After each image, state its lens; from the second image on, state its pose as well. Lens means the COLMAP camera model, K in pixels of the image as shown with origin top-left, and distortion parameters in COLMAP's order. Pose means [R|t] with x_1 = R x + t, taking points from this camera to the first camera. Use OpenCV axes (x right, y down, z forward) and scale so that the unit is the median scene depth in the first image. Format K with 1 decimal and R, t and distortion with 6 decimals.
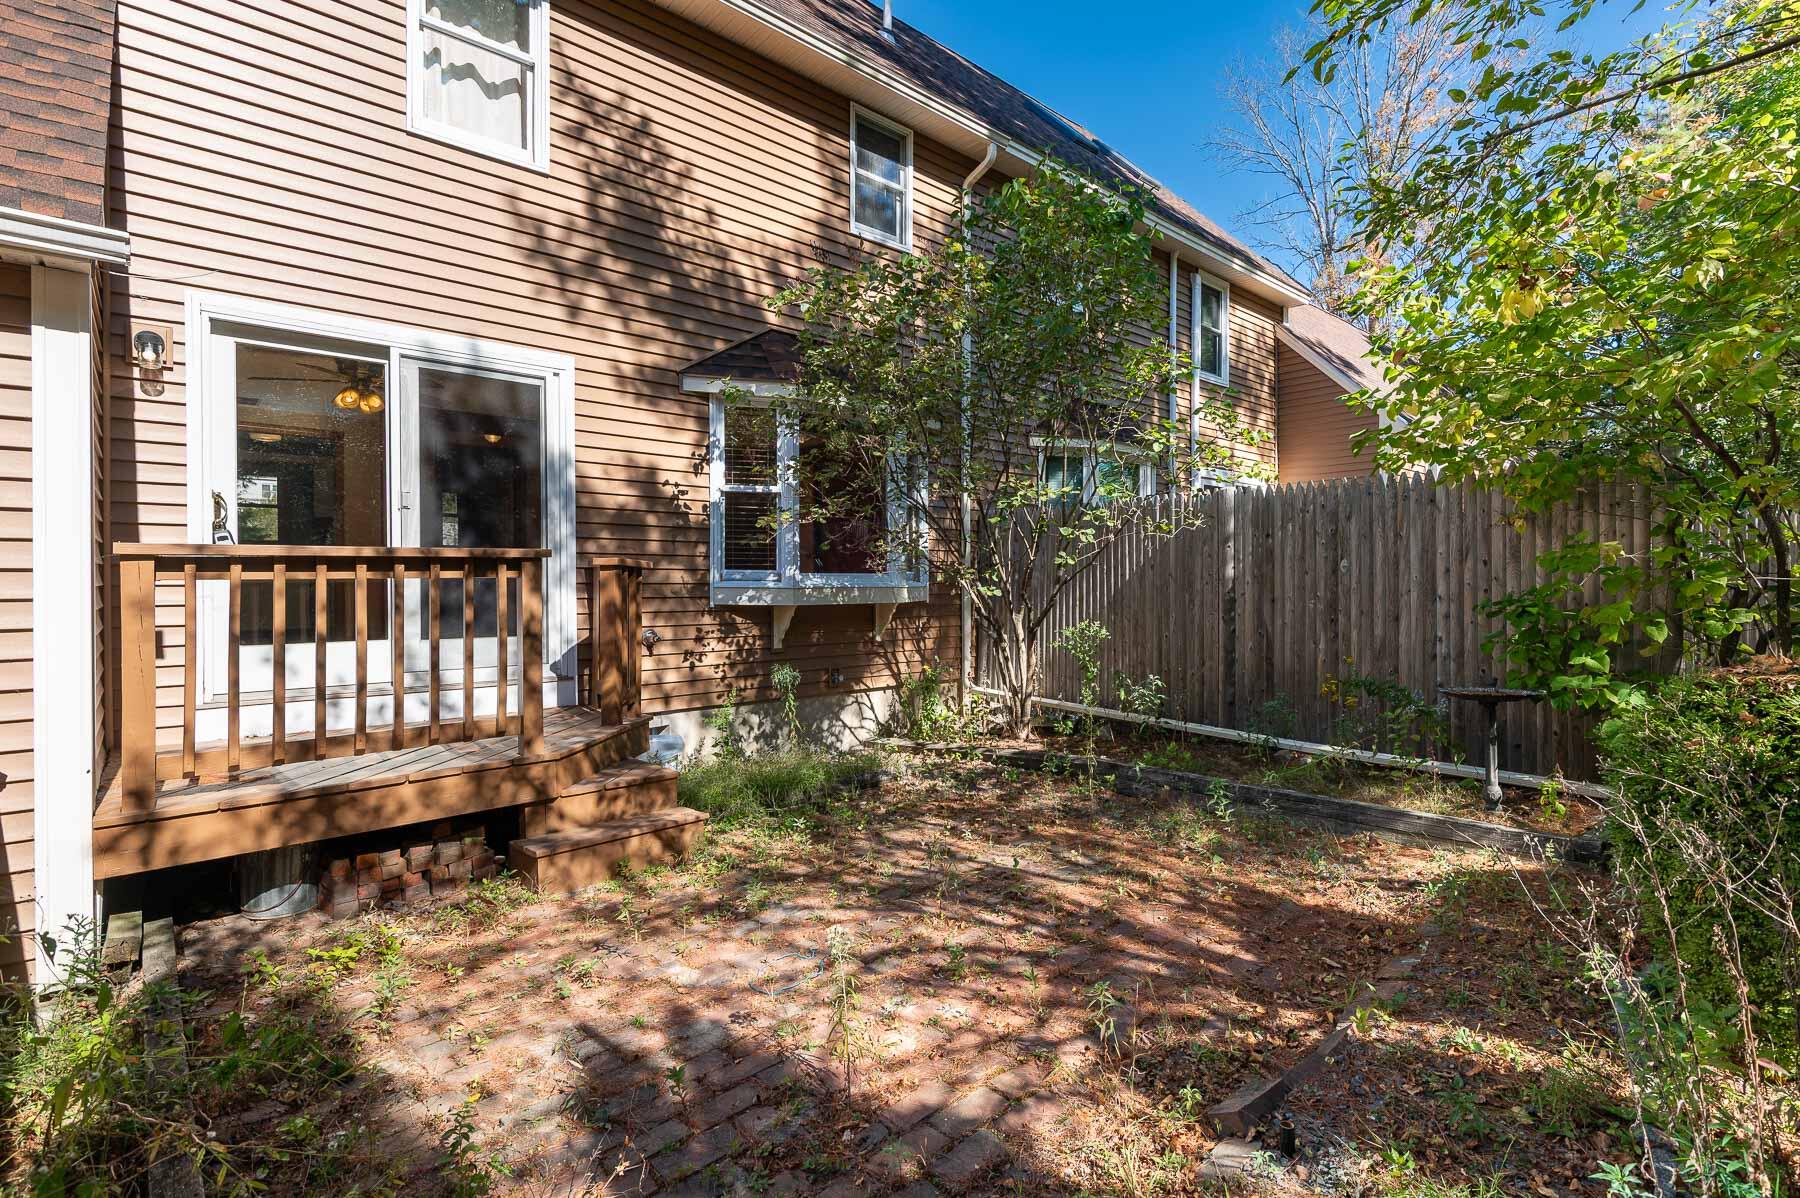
lens RADIAL K [[846.7, 0, 900.0], [0, 846.7, 599.0], [0, 0, 1]] dist [0.024990, -0.015912]
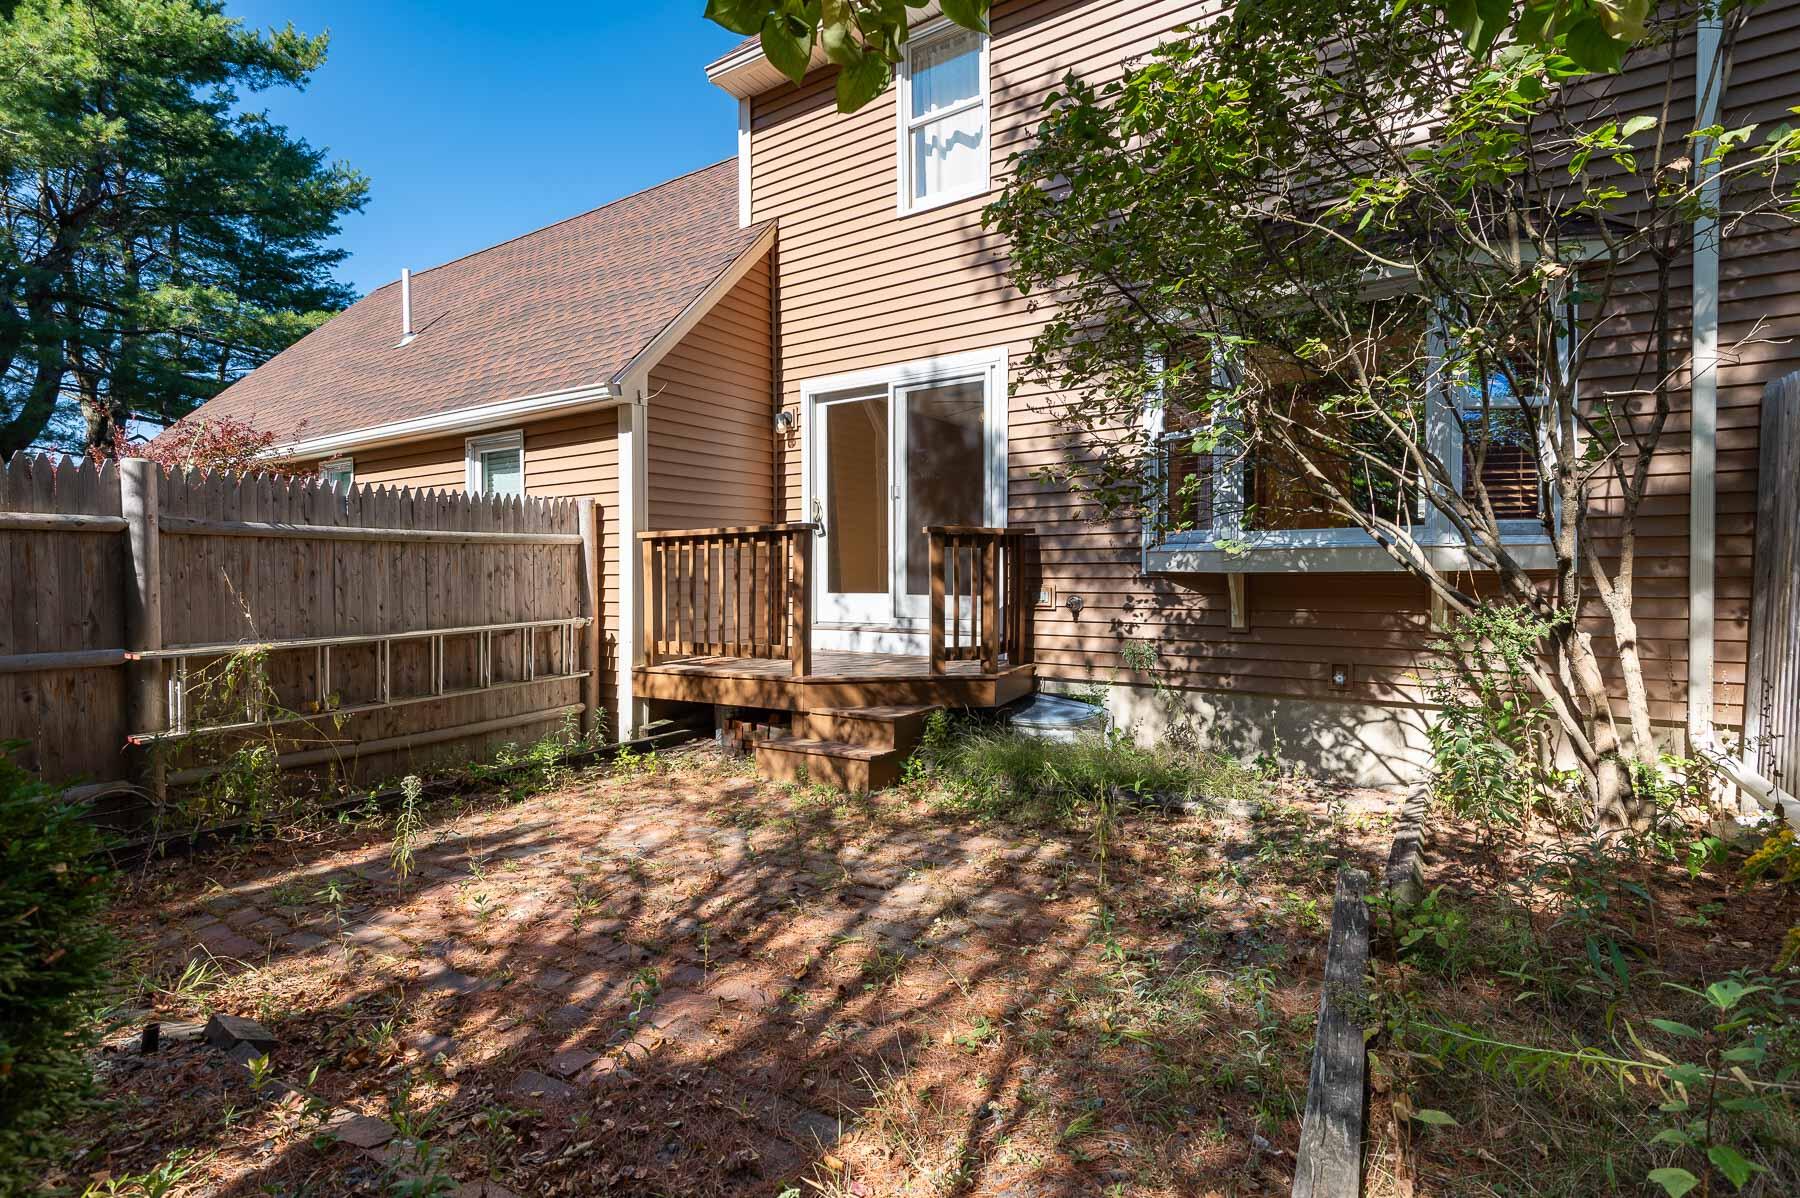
lens RADIAL K [[814.3, 0, 897.7], [0, 814.3, 585.6], [0, 0, 1]] dist [0.059805, -0.034082]
pose [[0.270040, 0.017332, -0.962693, 0.675322], [-0.011197, 0.999827, 0.014860, 0.014974], [0.962784, 0.006767, 0.270187, 0.636042]]
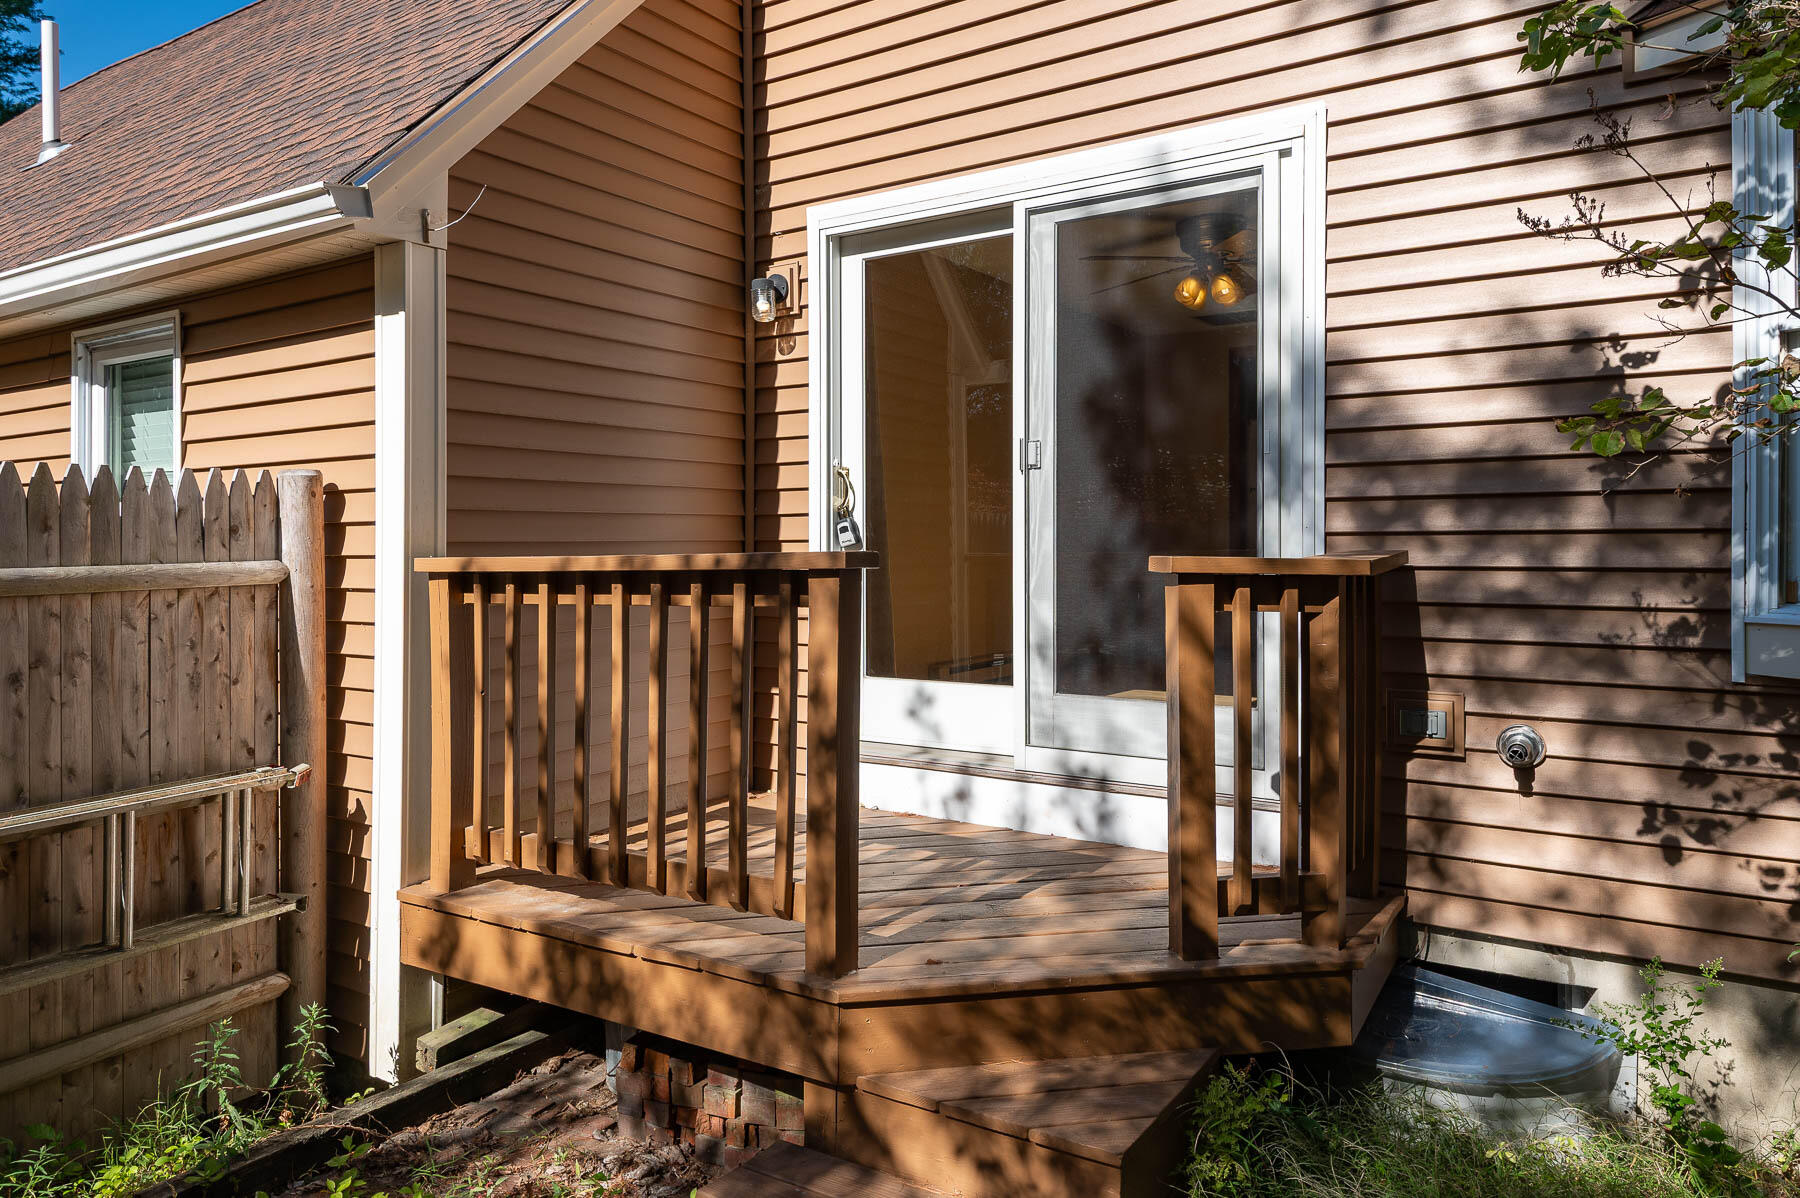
lens RADIAL K [[1172.8, 0, 898.8], [0, 1172.8, 545.7], [0, 0, 1]] dist [0.032128, -0.000485]
pose [[0.261585, 0.002648, -0.965177, 0.181221], [-0.012899, 0.999917, -0.000753, -0.049256], [0.965094, 0.012646, 0.261598, 0.684381]]
